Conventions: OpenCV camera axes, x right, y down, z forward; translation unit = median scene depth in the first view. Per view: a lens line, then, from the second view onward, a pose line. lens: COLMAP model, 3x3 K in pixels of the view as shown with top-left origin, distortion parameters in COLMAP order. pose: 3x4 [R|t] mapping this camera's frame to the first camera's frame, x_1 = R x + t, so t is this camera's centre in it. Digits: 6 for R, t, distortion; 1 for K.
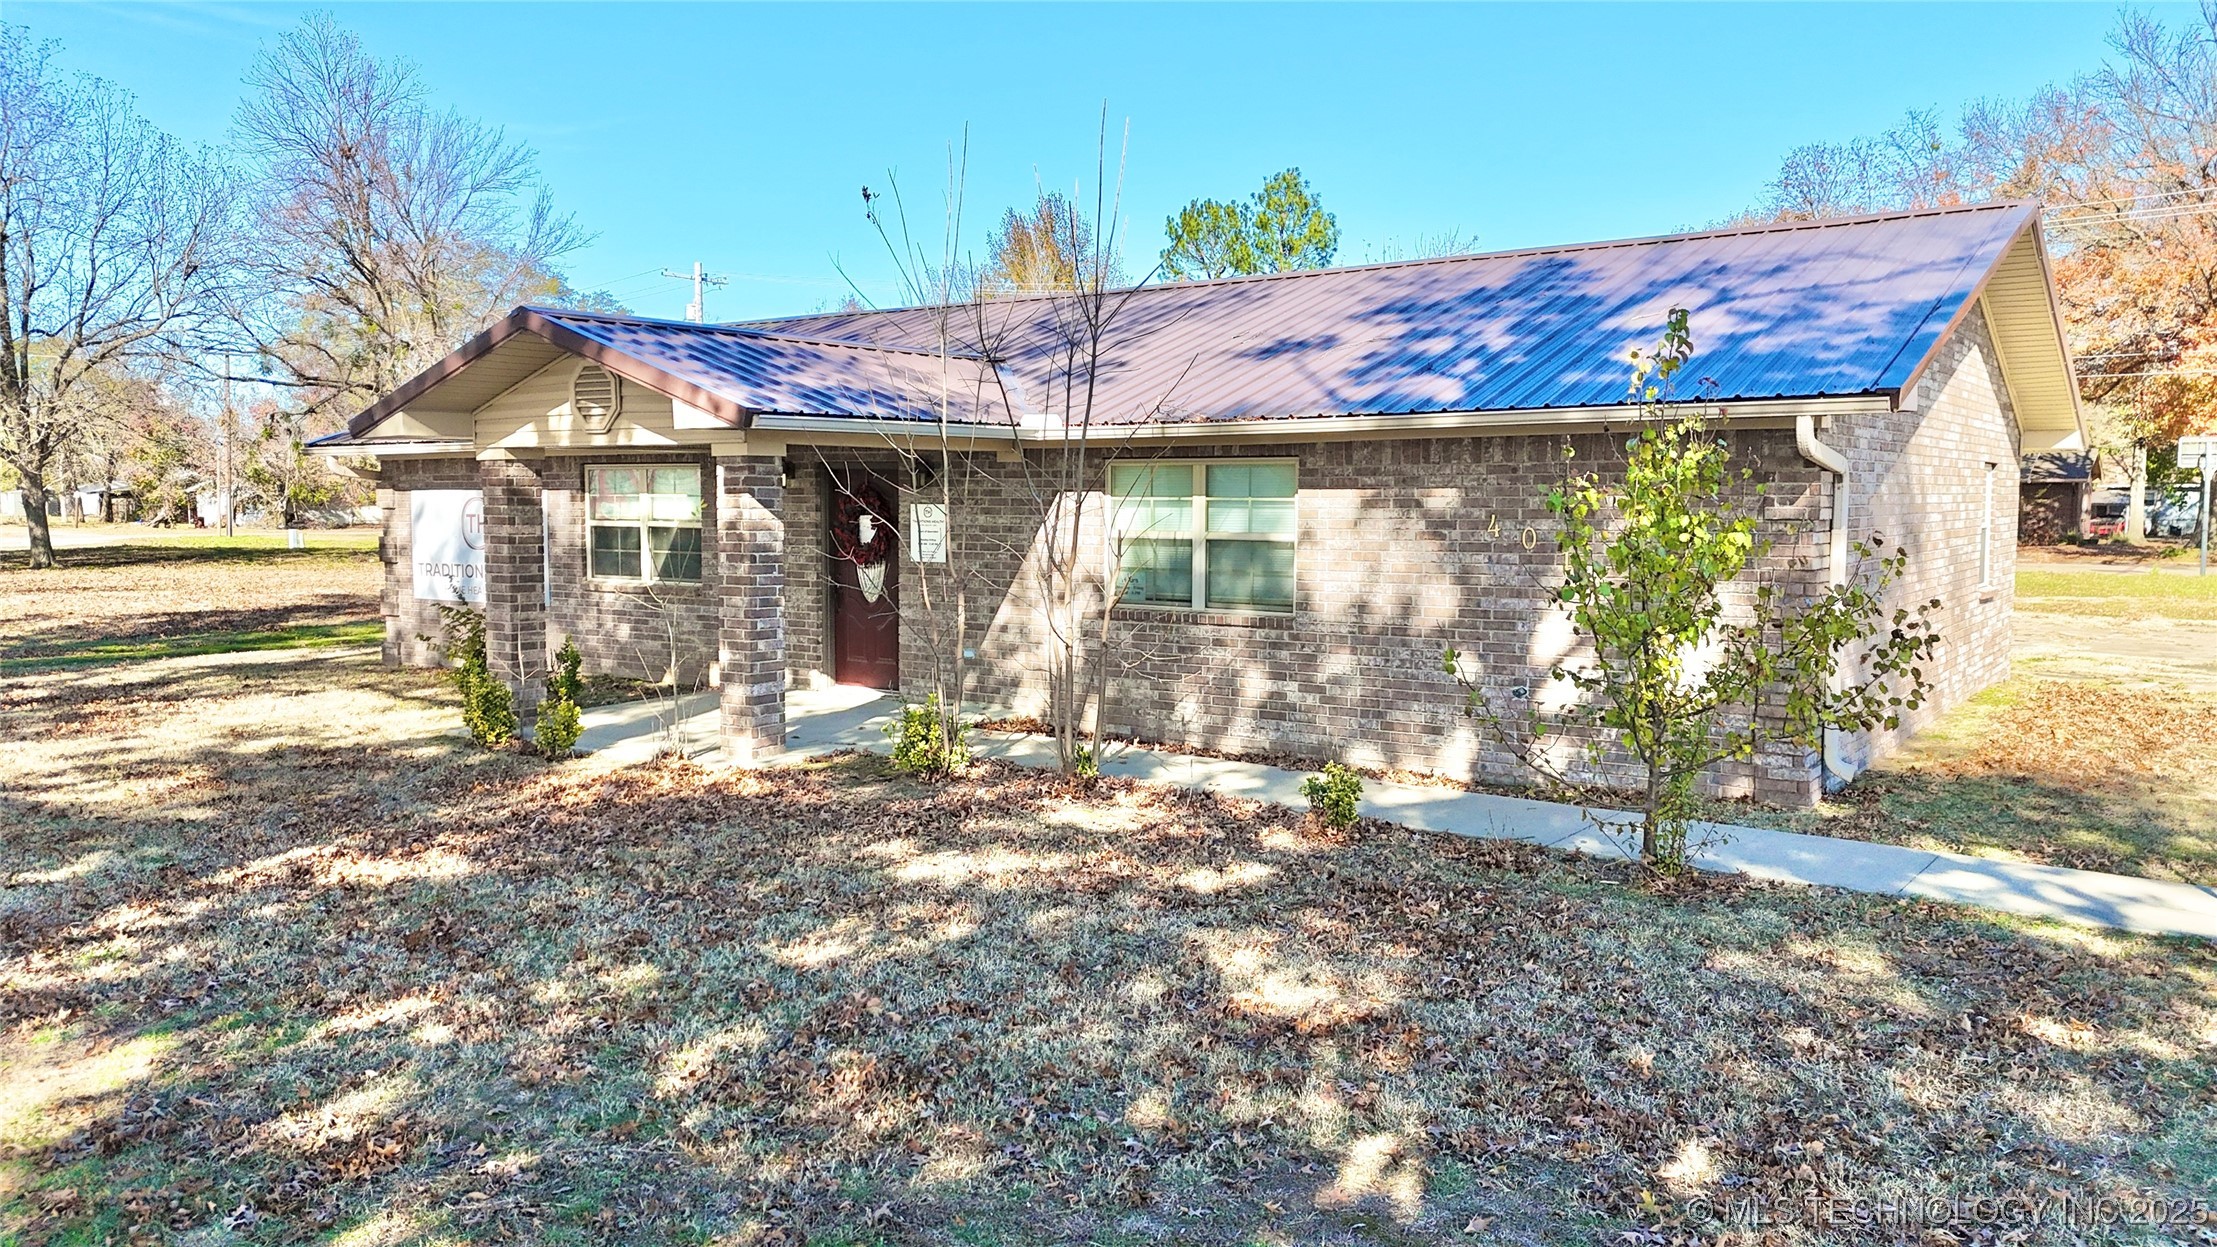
lens RADIAL K [[1626.6, 0, 1107.5], [0, 1626.6, 624.3], [0, 0, 1]] dist [0.059471, -0.032883]
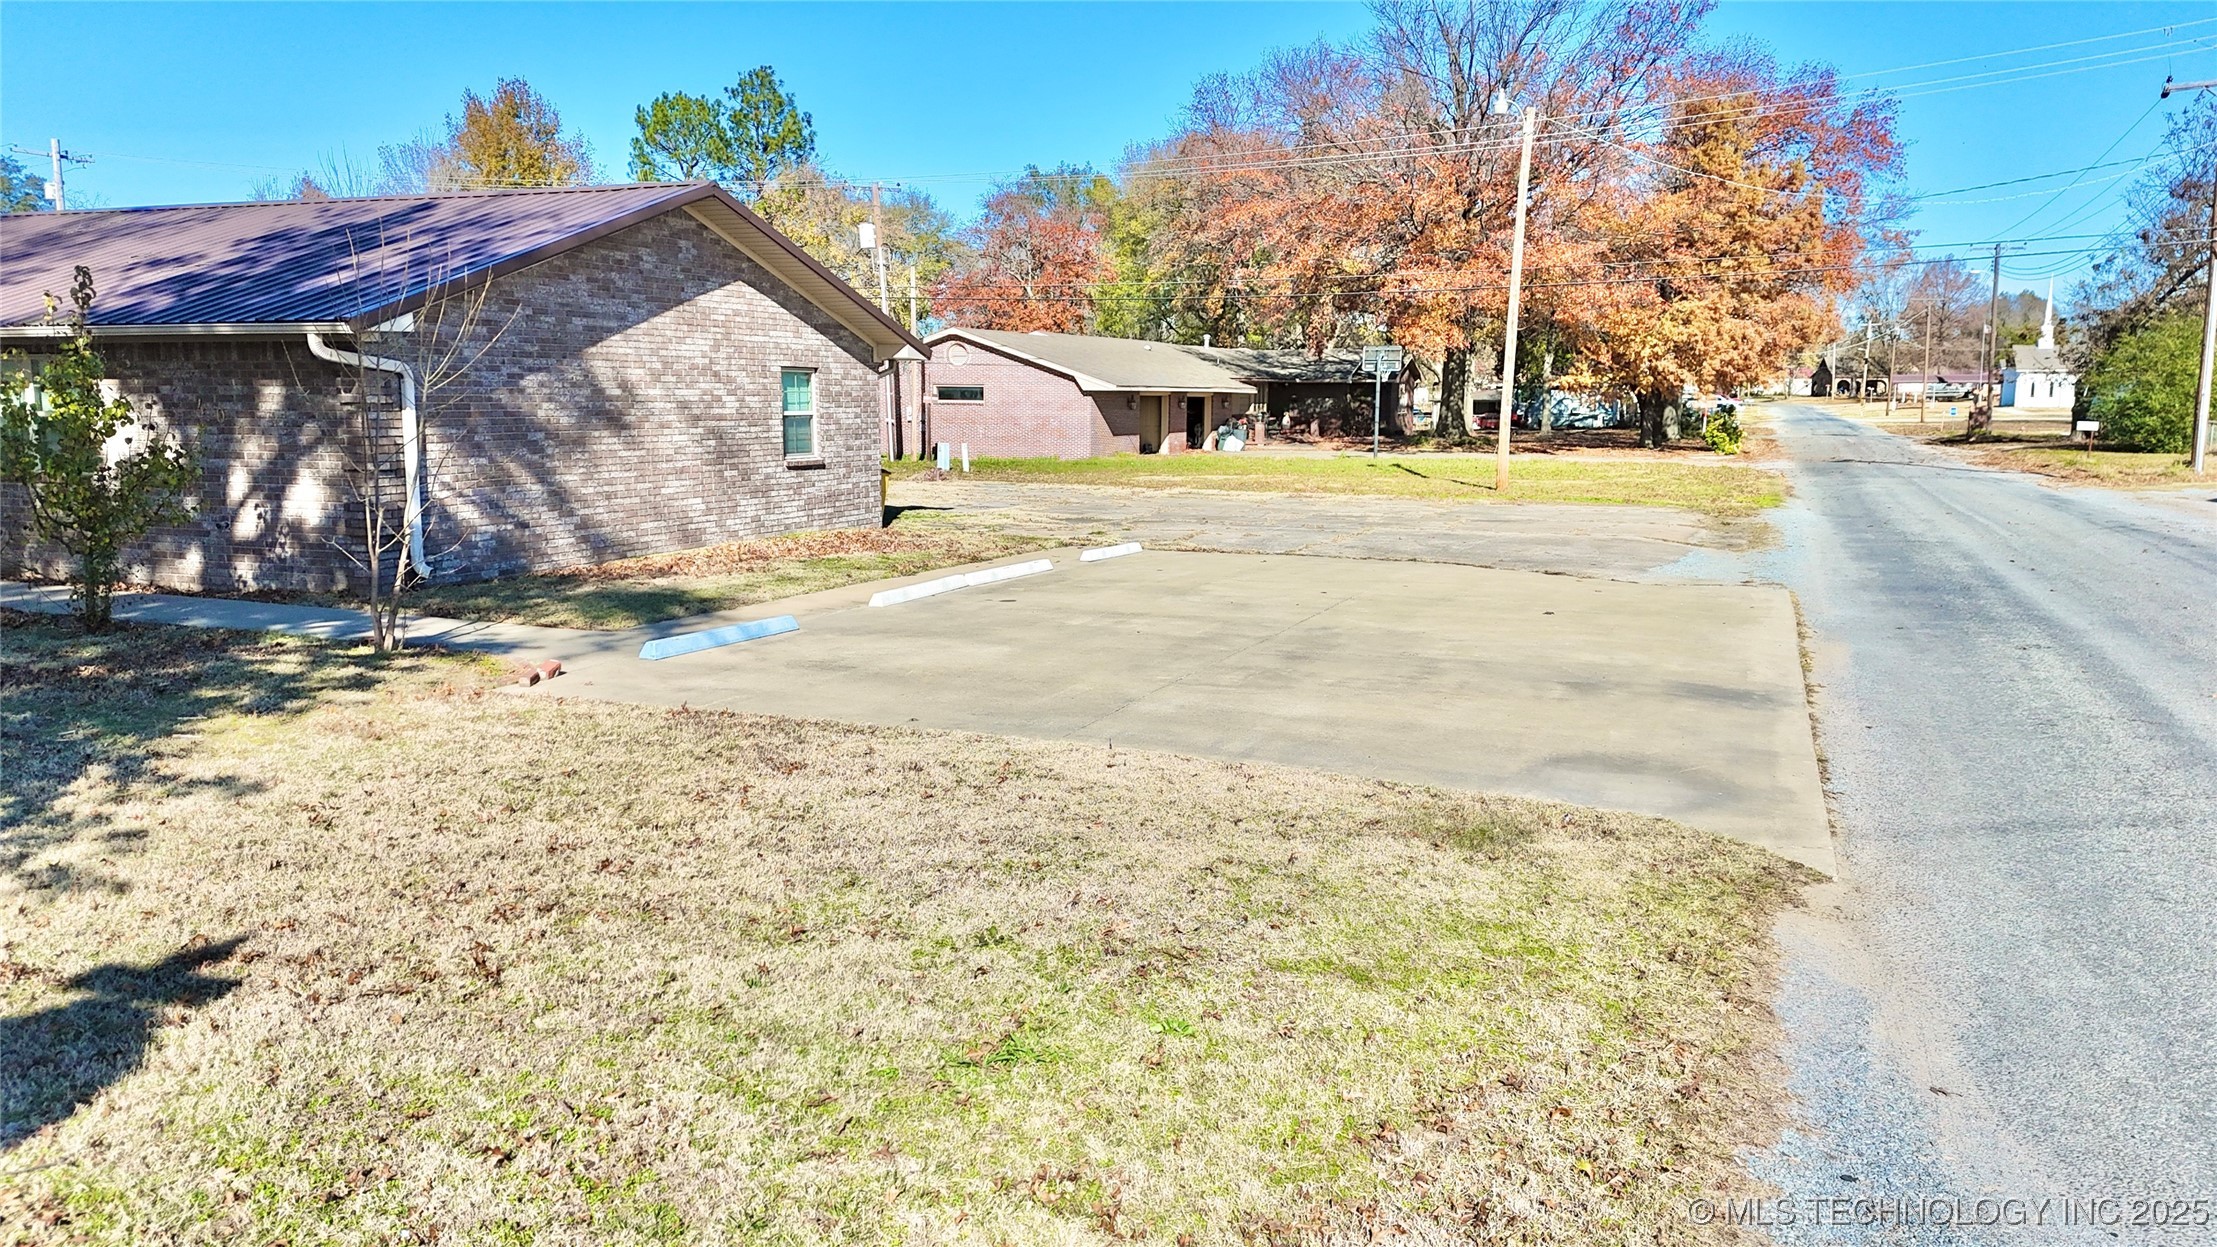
lens RADIAL K [[1626.6, 0, 1105.2], [0, 1626.6, 625.5], [0, 0, 1]] dist [0.059471, -0.032883]
pose [[0.971777, -0.032618, 0.233636, 0.541776], [0.017671, 0.997677, 0.065784, 0.039268], [-0.235239, -0.059799, 0.970096, -0.470808]]
